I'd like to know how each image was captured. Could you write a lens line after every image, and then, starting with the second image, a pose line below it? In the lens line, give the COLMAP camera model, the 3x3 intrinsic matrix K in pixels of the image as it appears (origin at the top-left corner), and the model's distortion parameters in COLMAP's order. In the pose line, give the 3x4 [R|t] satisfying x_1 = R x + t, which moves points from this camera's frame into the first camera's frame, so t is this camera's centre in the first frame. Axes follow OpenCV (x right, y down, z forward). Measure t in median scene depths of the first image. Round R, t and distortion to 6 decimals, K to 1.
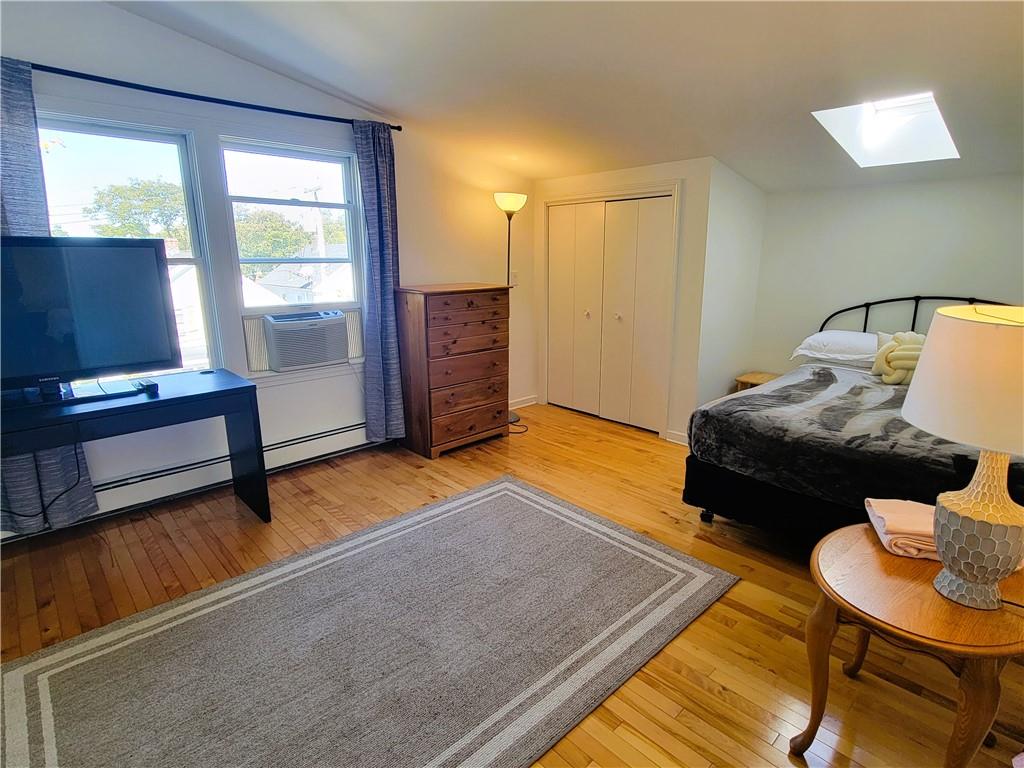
lens RADIAL K [[539.0, 0, 517.8], [0, 539.0, 383.8], [0, 0, 1]] dist [0.001376, -0.000670]
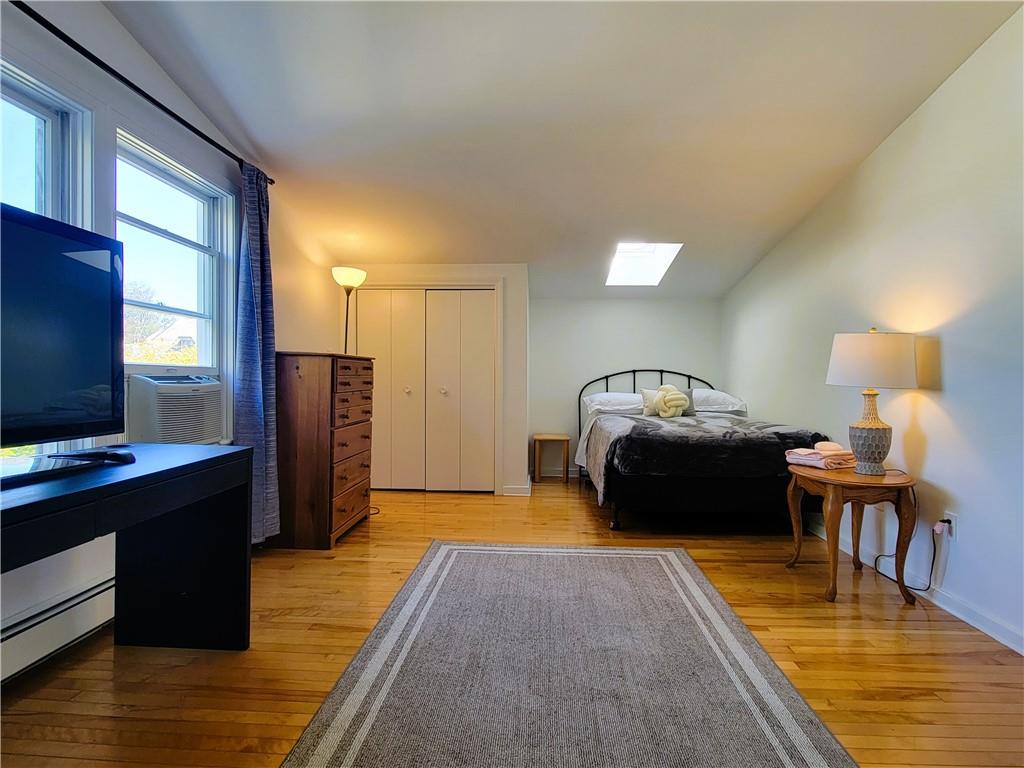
lens RADIAL K [[539.0, 0, 517.8], [0, 539.0, 383.8], [0, 0, 1]] dist [0.001376, -0.000670]
pose [[0.717535, 0.000349, 0.696522, -0.570151], [0.153609, 0.975299, -0.158733, 0.069955], [-0.679373, 0.220888, 0.699758, 0.157653]]
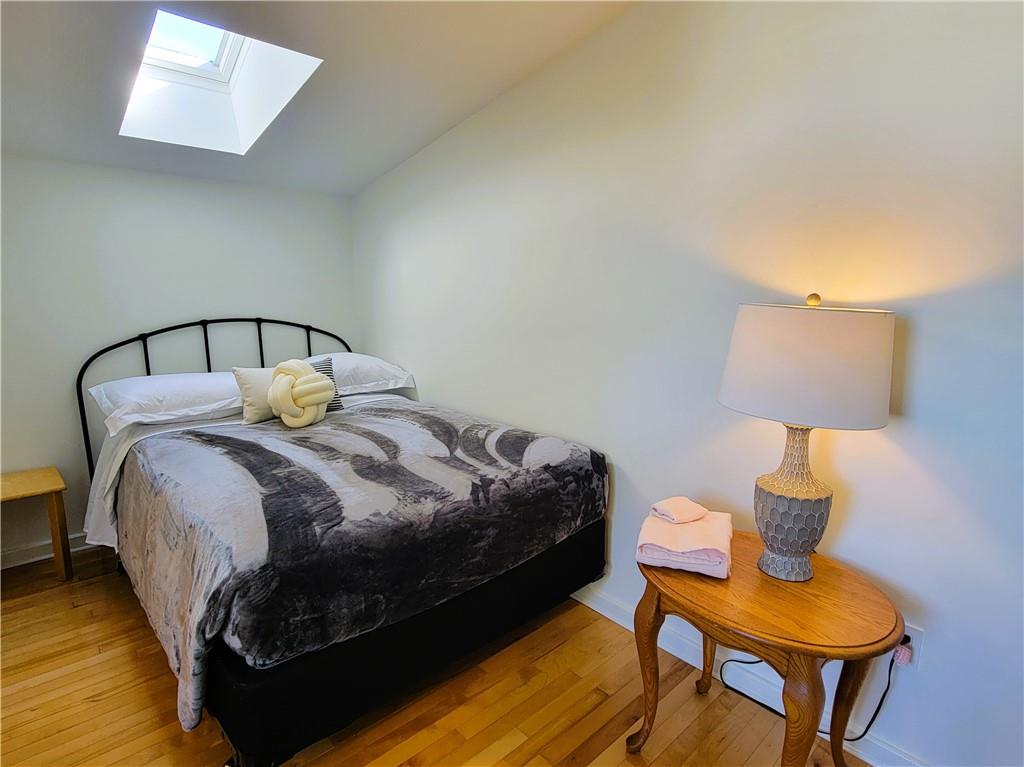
lens RADIAL K [[550.9, 0, 515.8], [0, 550.9, 383.9], [0, 0, 1]] dist [-0.001700, -0.000305]
pose [[0.019565, -0.165107, 0.986082, -0.072141], [0.224905, 0.961720, 0.156566, -0.095350], [-0.974184, 0.218711, 0.055949, 0.524378]]
